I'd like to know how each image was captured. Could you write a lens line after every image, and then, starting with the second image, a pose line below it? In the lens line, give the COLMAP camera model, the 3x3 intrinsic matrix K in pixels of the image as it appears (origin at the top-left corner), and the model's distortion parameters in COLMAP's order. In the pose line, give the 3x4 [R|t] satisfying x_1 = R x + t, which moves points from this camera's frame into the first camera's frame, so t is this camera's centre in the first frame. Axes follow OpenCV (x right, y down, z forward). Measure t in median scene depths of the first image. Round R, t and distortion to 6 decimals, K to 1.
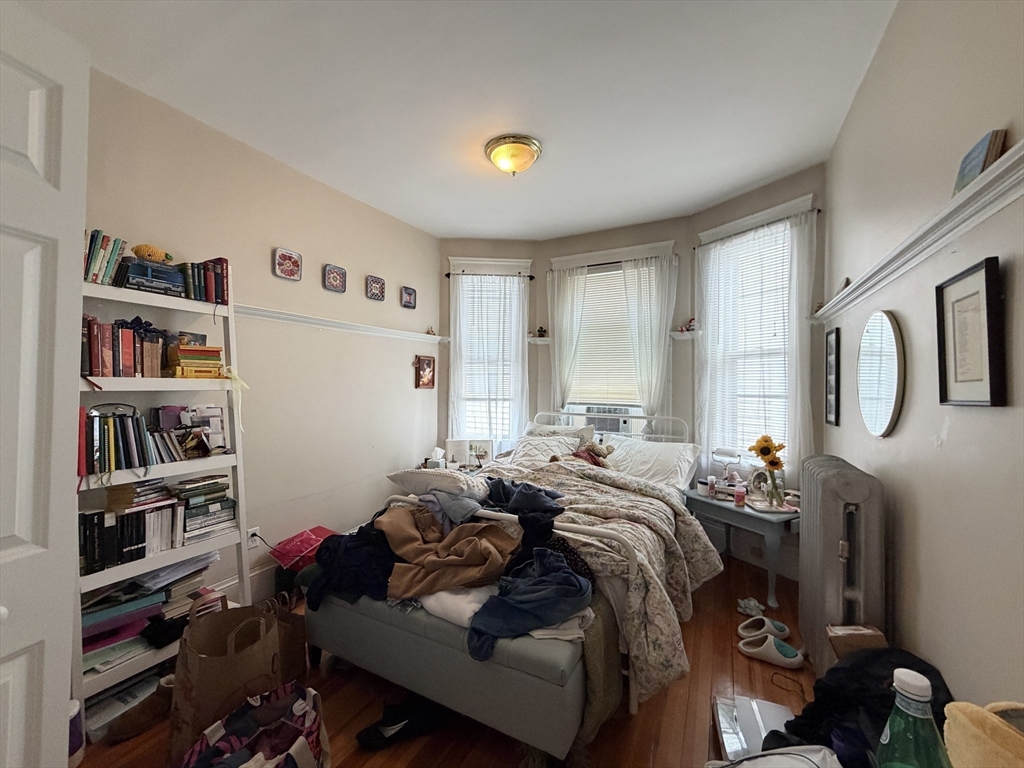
lens RADIAL K [[408.4, 0, 513.5], [0, 408.4, 386.8], [0, 0, 1]] dist [0.000897, -0.000572]
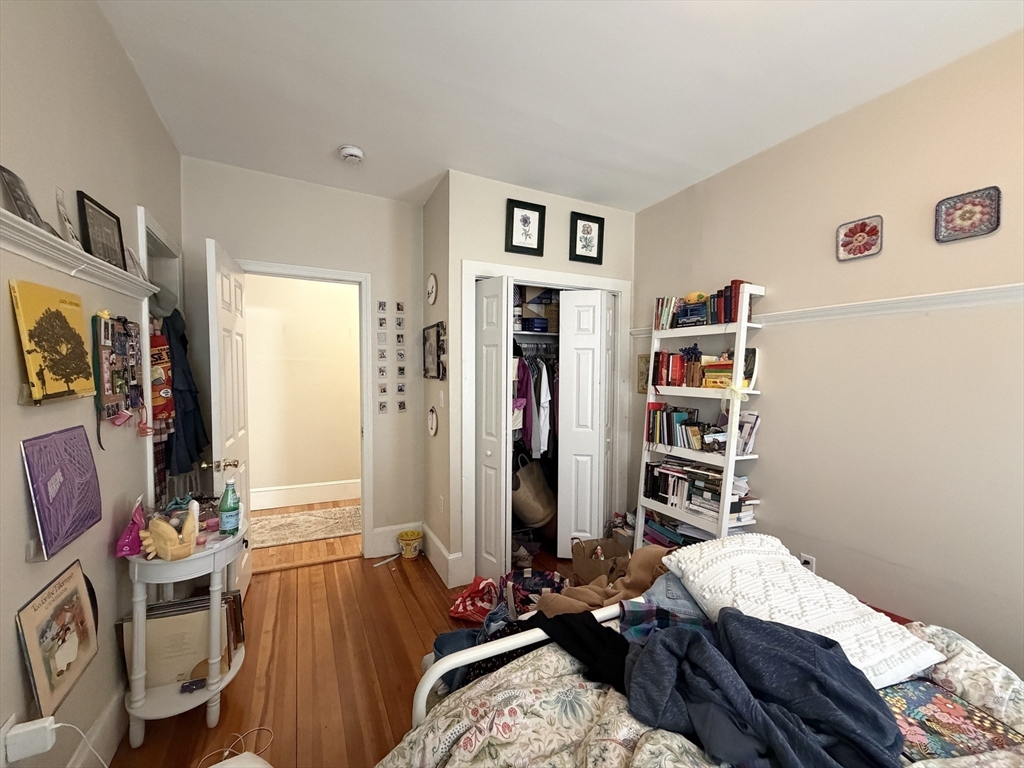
lens RADIAL K [[408.4, 0, 511.2], [0, 408.4, 391.3], [0, 0, 1]] dist [0.000897, -0.000572]
pose [[-0.579194, 0.026159, -0.814770, 0.624837], [-0.014806, 0.998983, 0.042598, -0.057666], [0.815055, 0.036736, -0.578218, 1.307132]]
